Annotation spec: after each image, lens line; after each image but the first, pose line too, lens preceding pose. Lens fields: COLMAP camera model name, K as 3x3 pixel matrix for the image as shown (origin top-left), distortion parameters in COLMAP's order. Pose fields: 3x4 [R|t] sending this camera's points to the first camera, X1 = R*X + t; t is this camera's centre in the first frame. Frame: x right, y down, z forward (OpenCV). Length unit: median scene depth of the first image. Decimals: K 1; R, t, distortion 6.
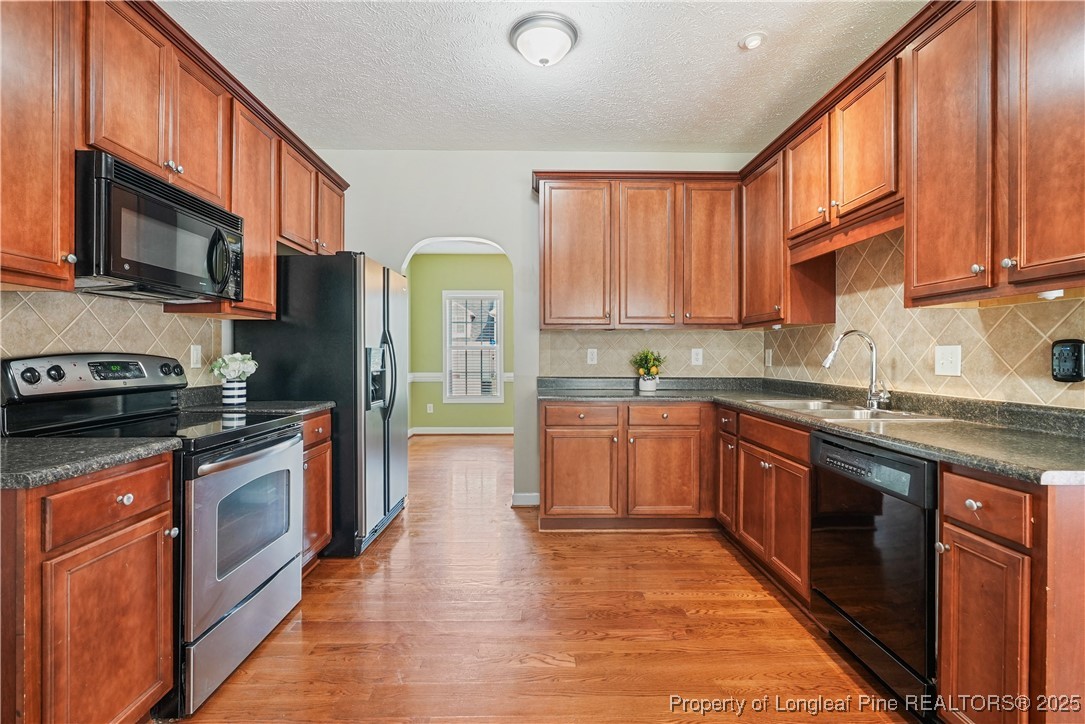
lens RADIAL K [[489.6, 0, 543.9], [0, 489.6, 358.0], [0, 0, 1]] dist [-0.013077, 0.000835]
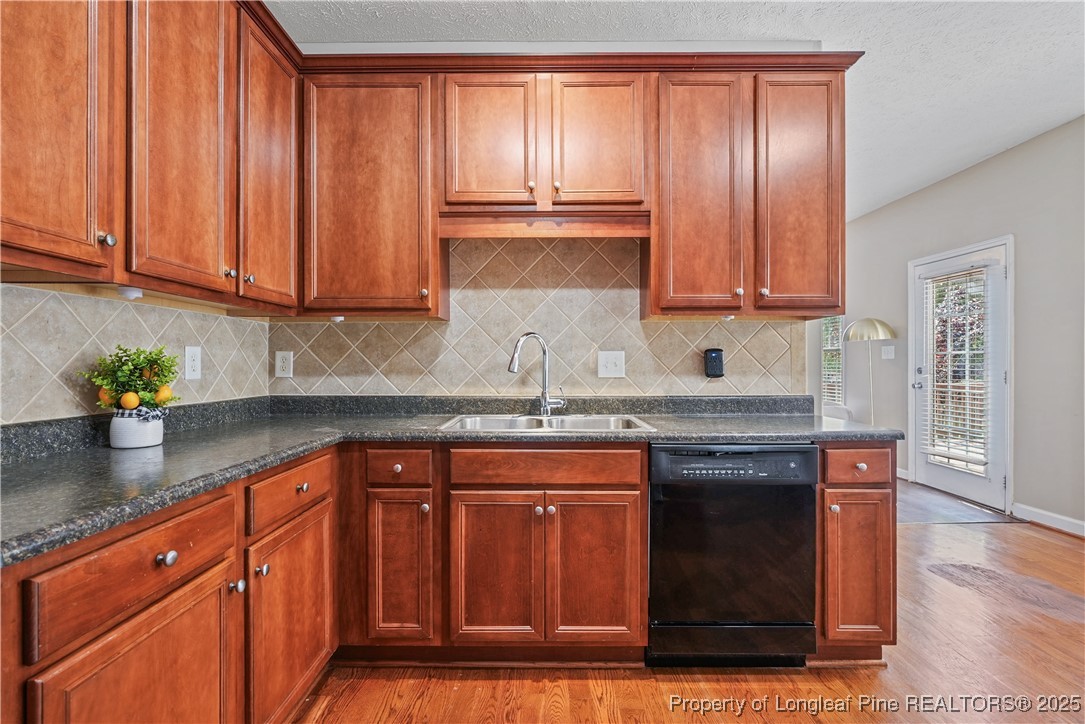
lens RADIAL K [[489.6, 0, 541.6], [0, 489.6, 363.9], [0, 0, 1]] dist [-0.013077, 0.000835]
pose [[0.029077, -0.003090, 0.999572, -0.291741], [0.007265, 0.999969, 0.002880, -0.000225], [-0.999551, 0.007178, 0.029098, 1.043703]]
